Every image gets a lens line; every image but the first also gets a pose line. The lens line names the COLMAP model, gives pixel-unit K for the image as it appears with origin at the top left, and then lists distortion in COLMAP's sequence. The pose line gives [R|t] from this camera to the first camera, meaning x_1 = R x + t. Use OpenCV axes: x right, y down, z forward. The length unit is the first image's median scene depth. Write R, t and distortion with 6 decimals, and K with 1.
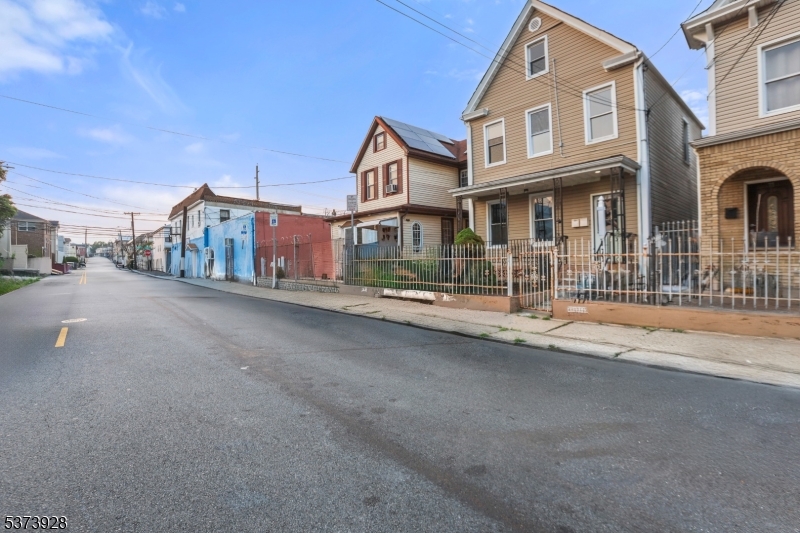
lens RADIAL K [[376.1, 0, 400.7], [0, 376.1, 259.7], [0, 0, 1]] dist [0.001651, 0.000472]
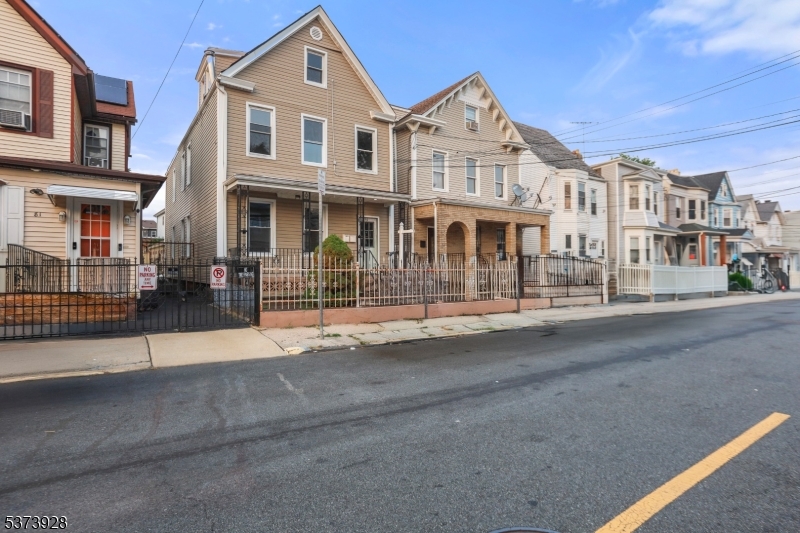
lens RADIAL K [[443.9, 0, 378.3], [0, 443.9, 264.5], [0, 0, 1]] dist [-0.001446, 0.000563]
pose [[0.158444, 0.028345, 0.986961, -0.728696], [-0.010641, 0.999579, -0.026999, 0.012404], [-0.987311, -0.006225, 0.158679, 0.629576]]
